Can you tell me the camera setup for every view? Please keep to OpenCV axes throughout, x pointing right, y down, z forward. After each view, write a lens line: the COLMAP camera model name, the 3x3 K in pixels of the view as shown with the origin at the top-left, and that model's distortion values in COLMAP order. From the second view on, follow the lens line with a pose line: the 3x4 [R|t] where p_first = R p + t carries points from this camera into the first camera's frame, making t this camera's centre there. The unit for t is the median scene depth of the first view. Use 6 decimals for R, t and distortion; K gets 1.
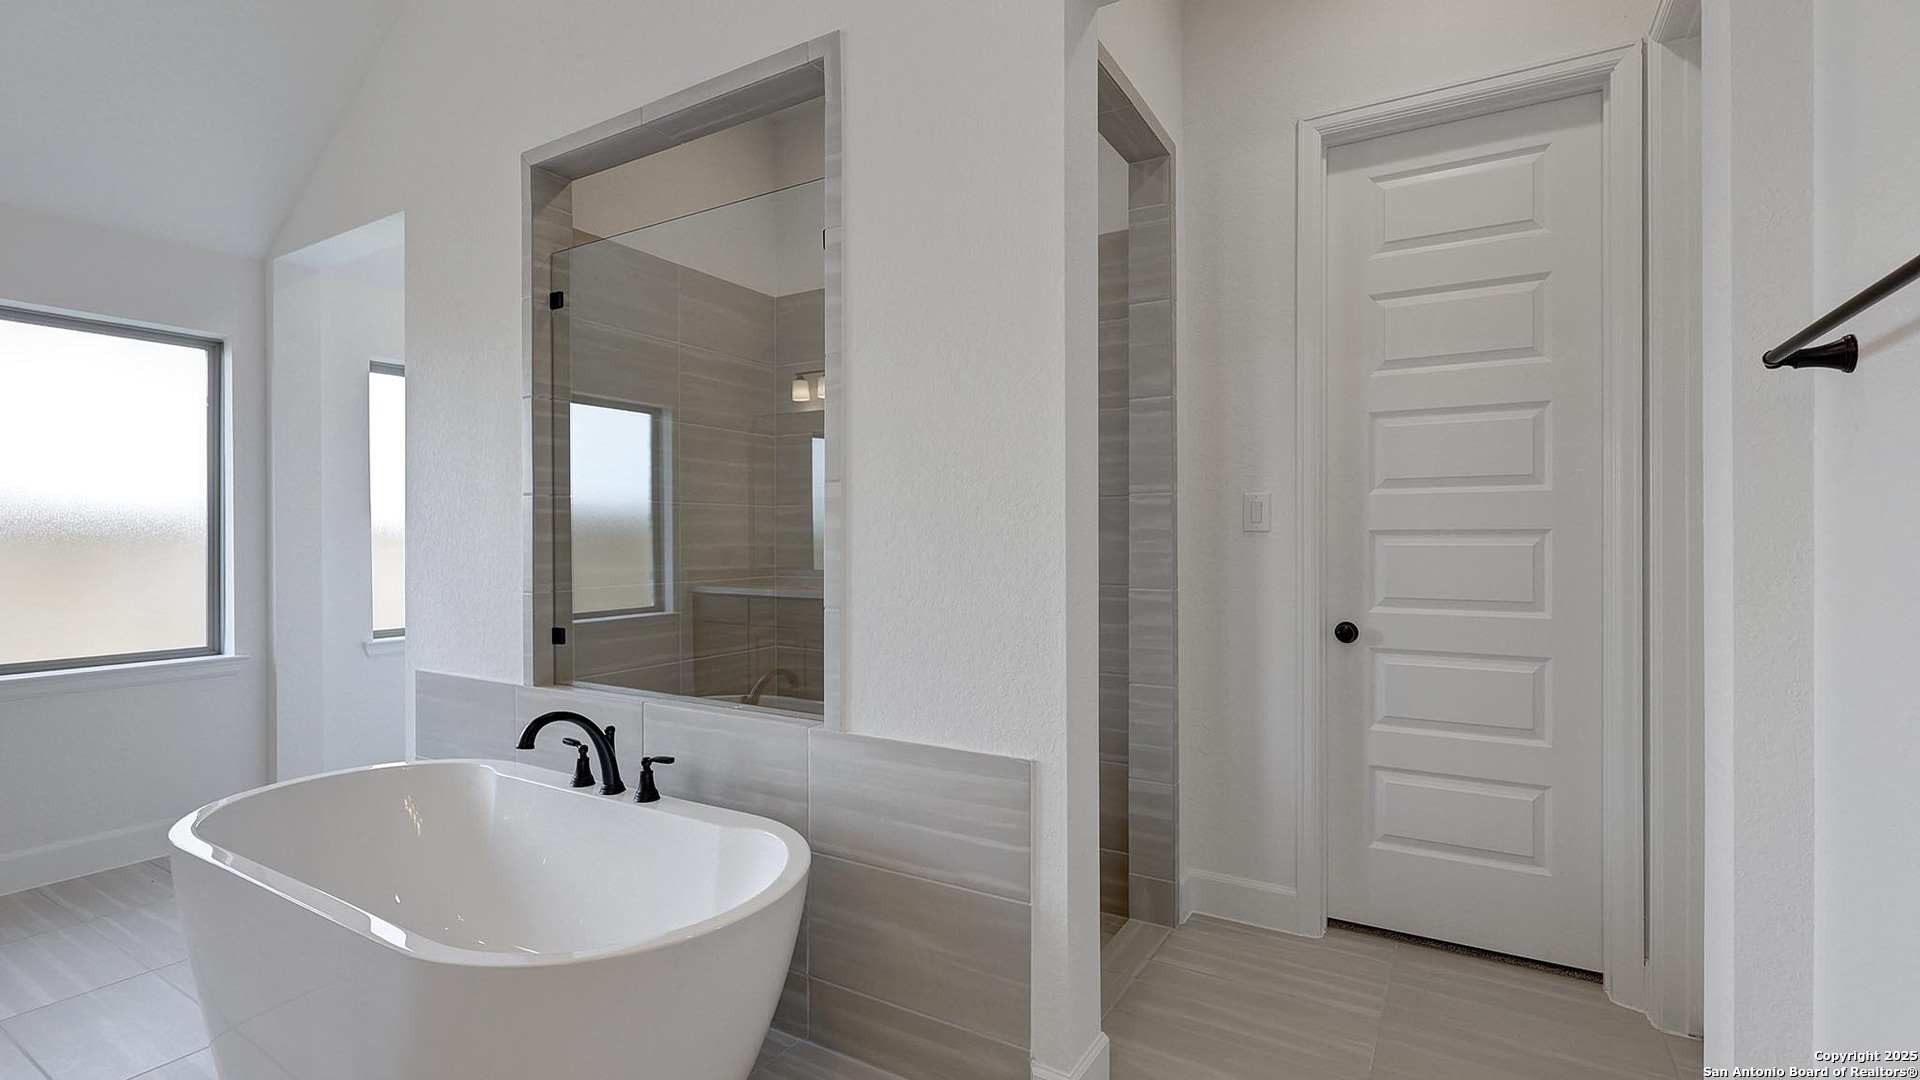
lens RADIAL K [[859.5, 0, 960.0], [0, 859.5, 540.0], [0, 0, 1]] dist [0.001086, 0.000177]
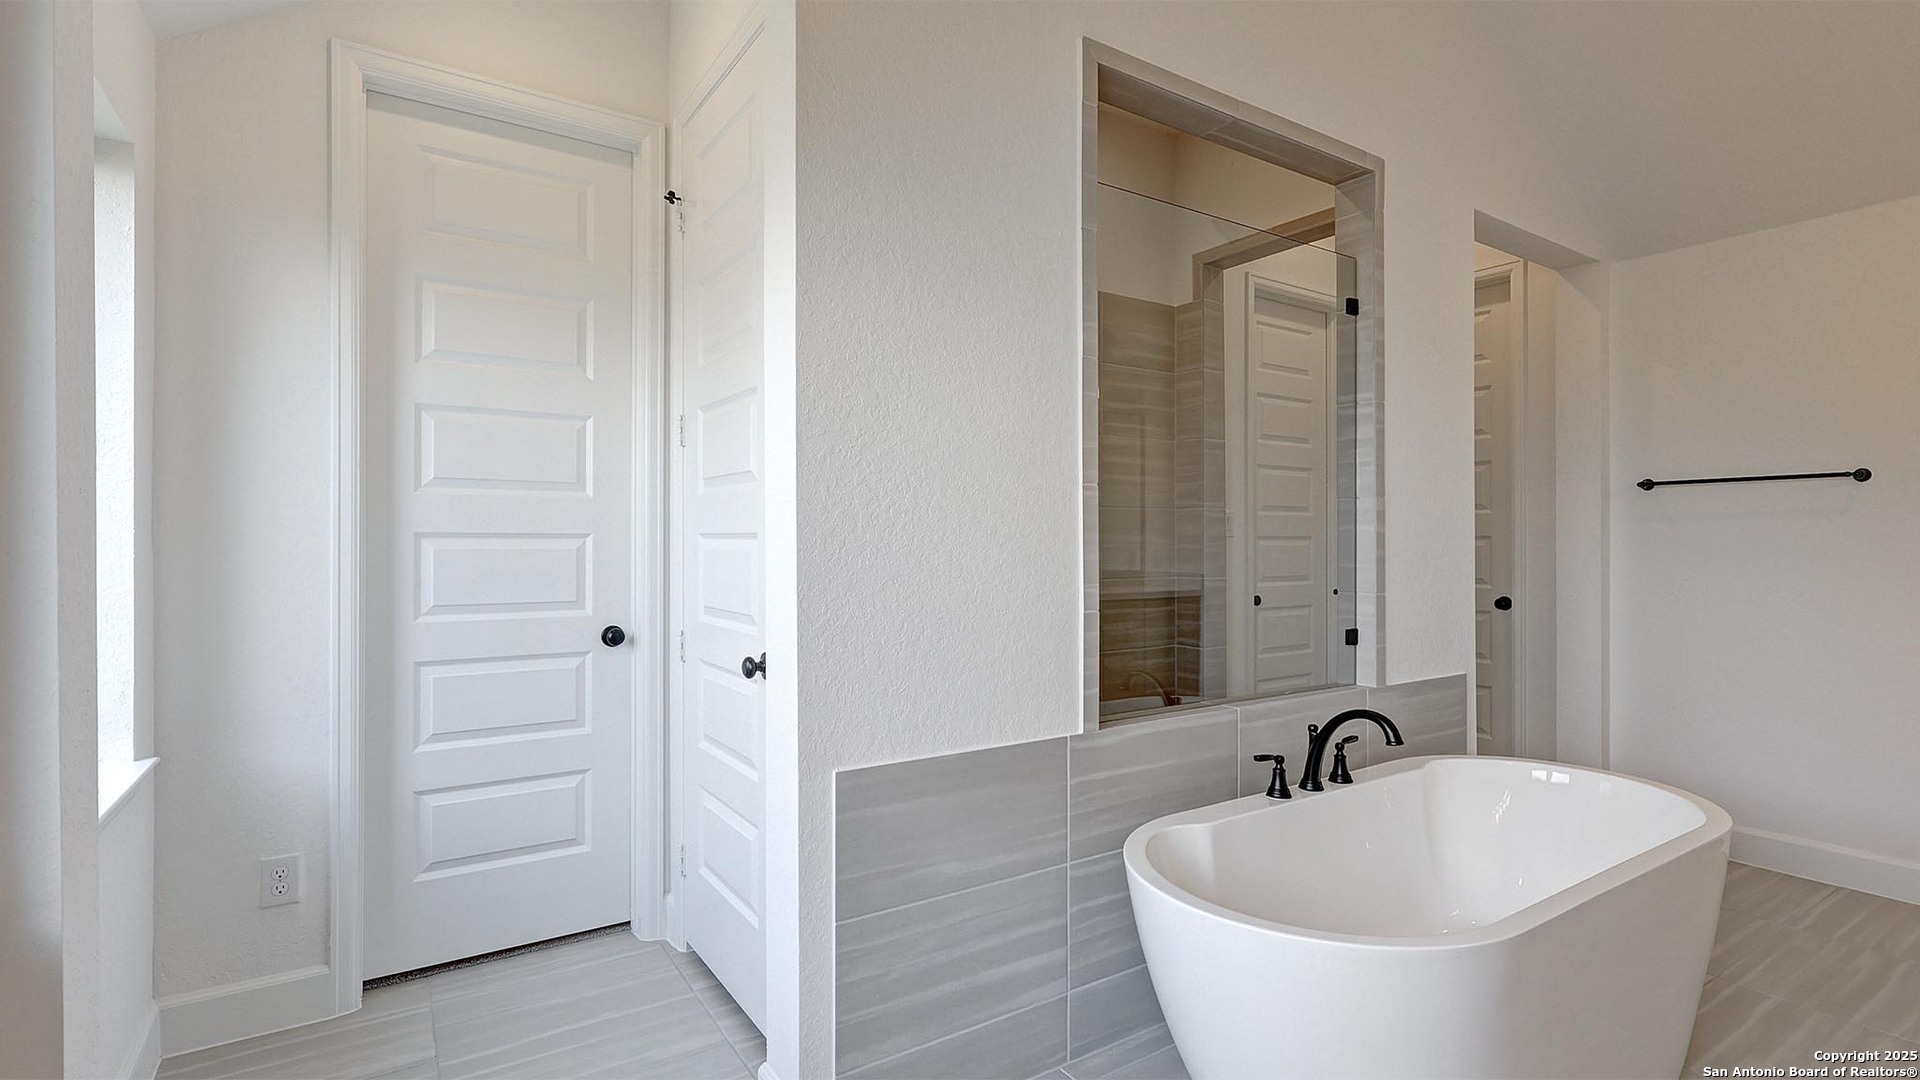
lens RADIAL K [[895.8, 0, 960.0], [0, 895.8, 540.0], [0, 0, 1]] dist [0.001546, 0.000313]
pose [[0.427861, 0.000937, 0.903844, -0.142923], [0.002270, 0.999995, -0.002111, -0.000084], [-0.903842, 0.002954, 0.427856, 0.085229]]
